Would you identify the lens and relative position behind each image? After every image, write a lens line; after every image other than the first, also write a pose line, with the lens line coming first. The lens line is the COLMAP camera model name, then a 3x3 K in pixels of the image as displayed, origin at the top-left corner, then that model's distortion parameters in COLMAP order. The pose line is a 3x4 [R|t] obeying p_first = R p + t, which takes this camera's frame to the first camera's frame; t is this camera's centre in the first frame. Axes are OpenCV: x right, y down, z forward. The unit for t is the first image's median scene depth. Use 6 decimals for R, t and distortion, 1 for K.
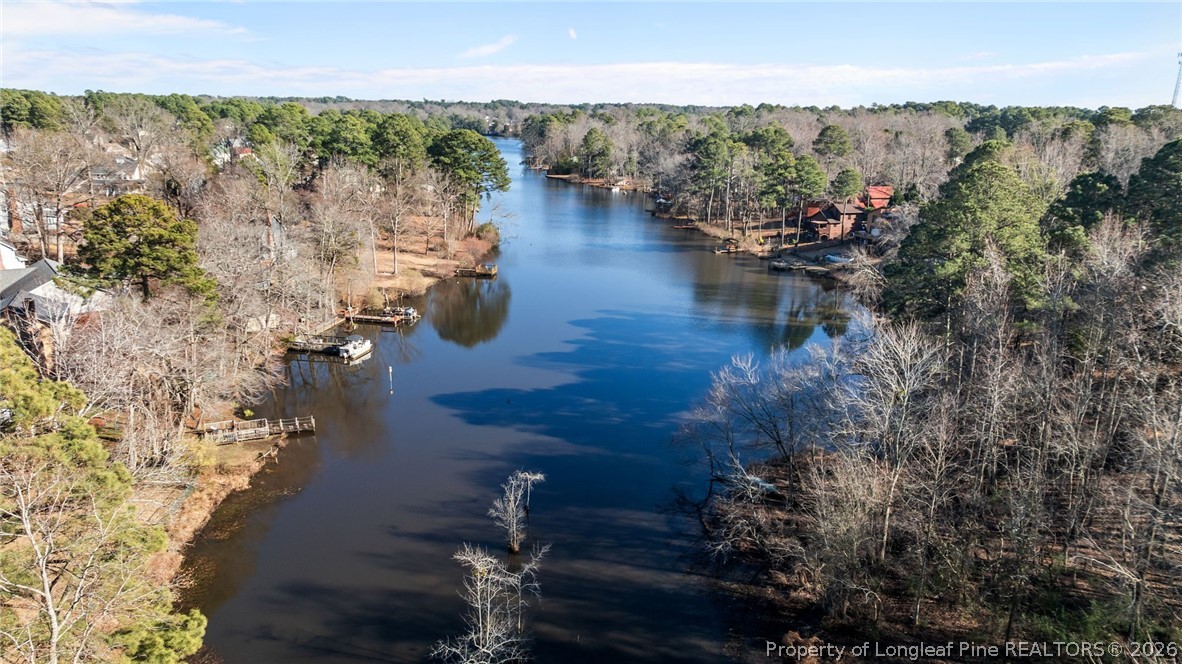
lens RADIAL K [[779.4, 0, 578.3], [0, 779.4, 329.5], [0, 0, 1]] dist [0.000149, 0.000057]
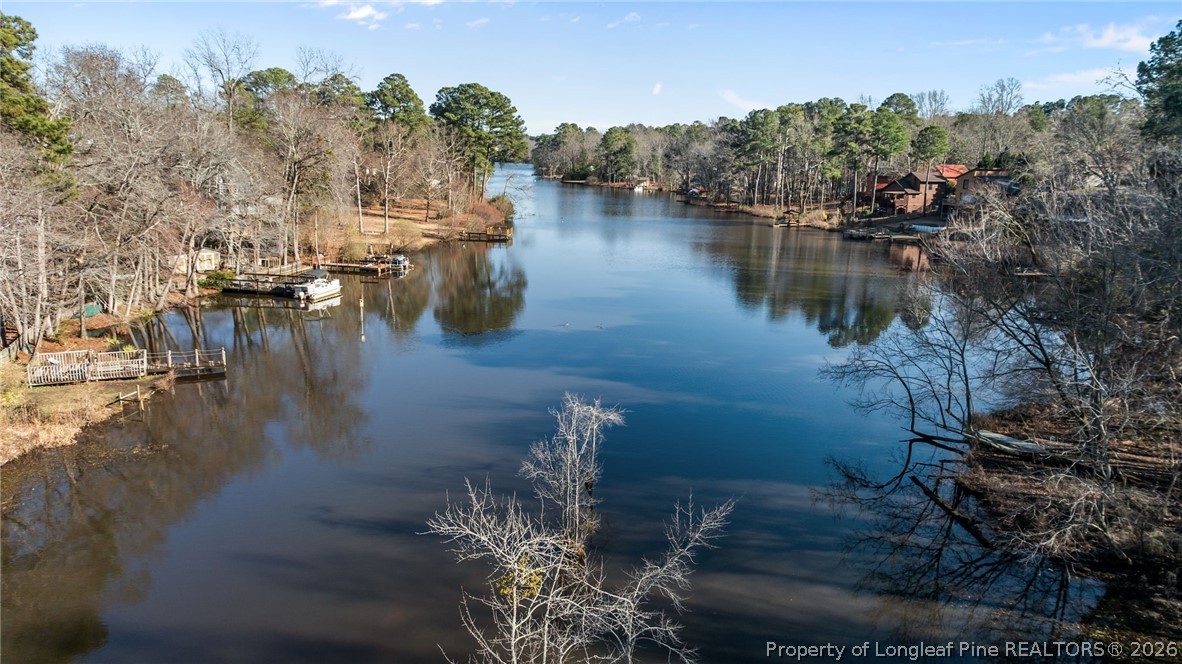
lens RADIAL K [[797.4, 0, 591.0], [0, 797.4, 332.0], [0, 0, 1]] dist [-0.001114, -0.001664]
pose [[0.999964, 0.007418, 0.004229, -0.023032], [-0.007250, 0.999239, -0.038332, 0.051867], [-0.004511, 0.038299, 0.999256, 0.158701]]
